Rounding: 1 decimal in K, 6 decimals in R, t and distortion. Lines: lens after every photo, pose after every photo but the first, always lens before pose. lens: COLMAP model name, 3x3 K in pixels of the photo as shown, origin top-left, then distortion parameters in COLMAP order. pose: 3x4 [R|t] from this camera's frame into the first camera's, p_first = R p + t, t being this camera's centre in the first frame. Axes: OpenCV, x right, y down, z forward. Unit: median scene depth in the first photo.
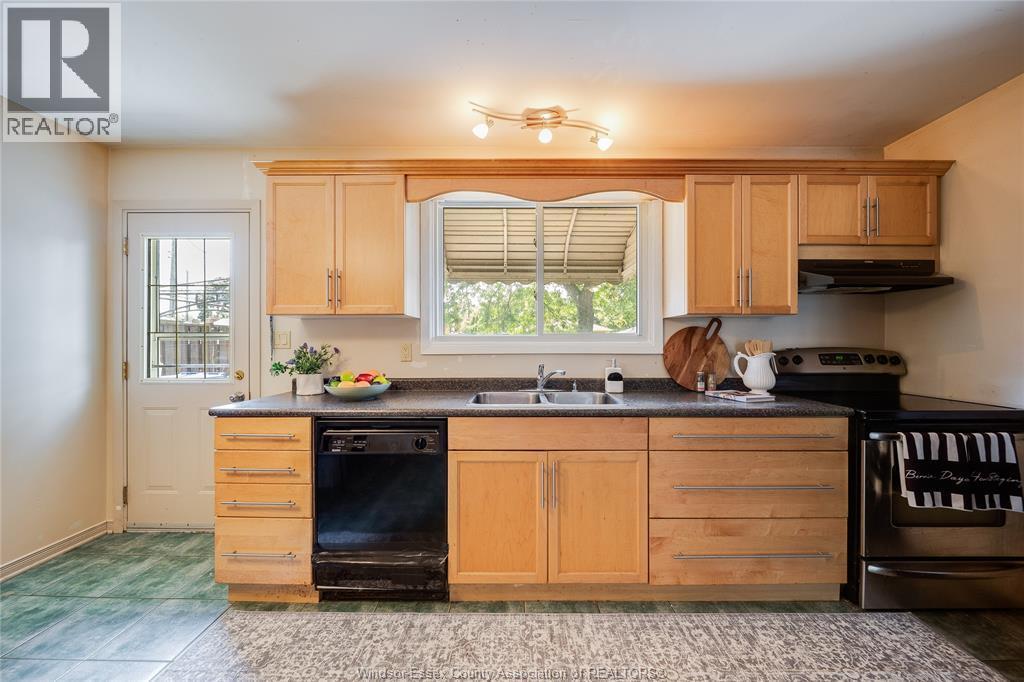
lens RADIAL K [[362.3, 0, 513.9], [0, 362.3, 342.1], [0, 0, 1]] dist [-0.005411, -0.001205]
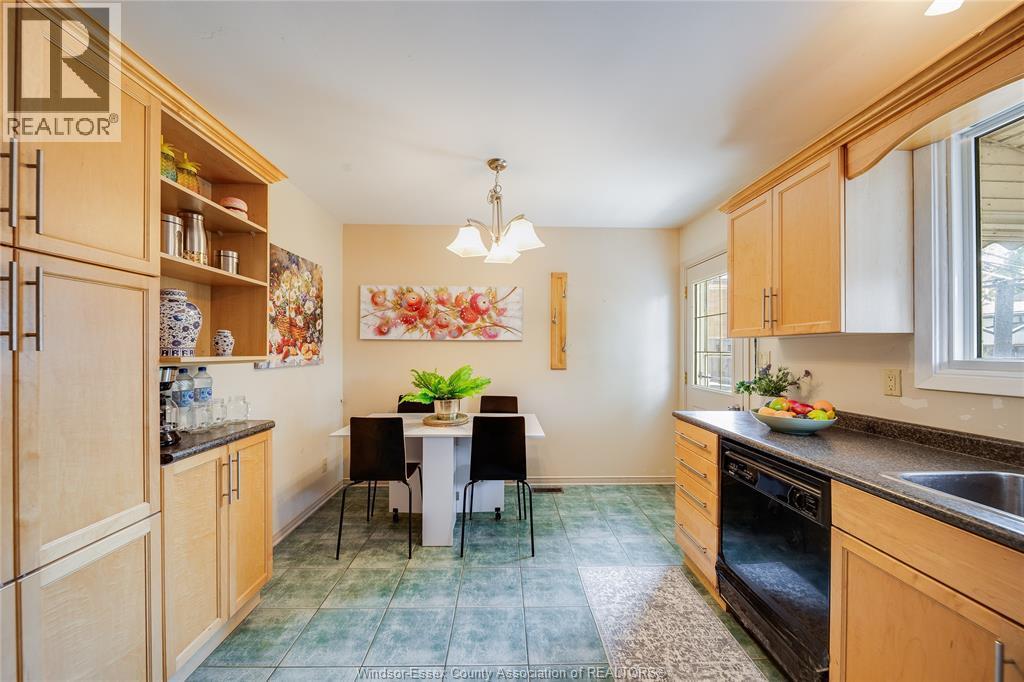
lens RADIAL K [[362.3, 0, 508.9], [0, 362.3, 350.1], [0, 0, 1]] dist [-0.005411, -0.001205]
pose [[0.020962, 0.000465, -0.999780, 0.505523], [0.005144, 0.999987, 0.000573, -0.051602], [0.999767, -0.005155, 0.020959, 0.341537]]
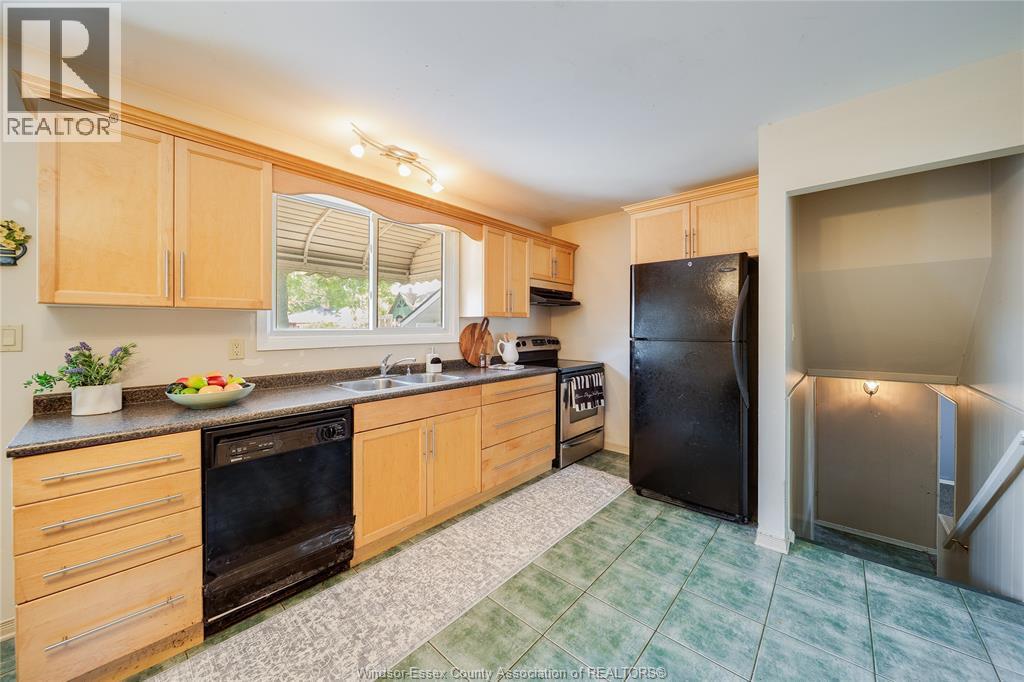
lens RADIAL K [[362.3, 0, 508.4], [0, 362.3, 328.2], [0, 0, 1]] dist [-0.005411, -0.001205]
pose [[0.670041, -0.001060, 0.742323, -0.689296], [-0.003887, 0.999980, 0.004936, -0.040690], [-0.742314, -0.006193, 0.670024, -0.122583]]
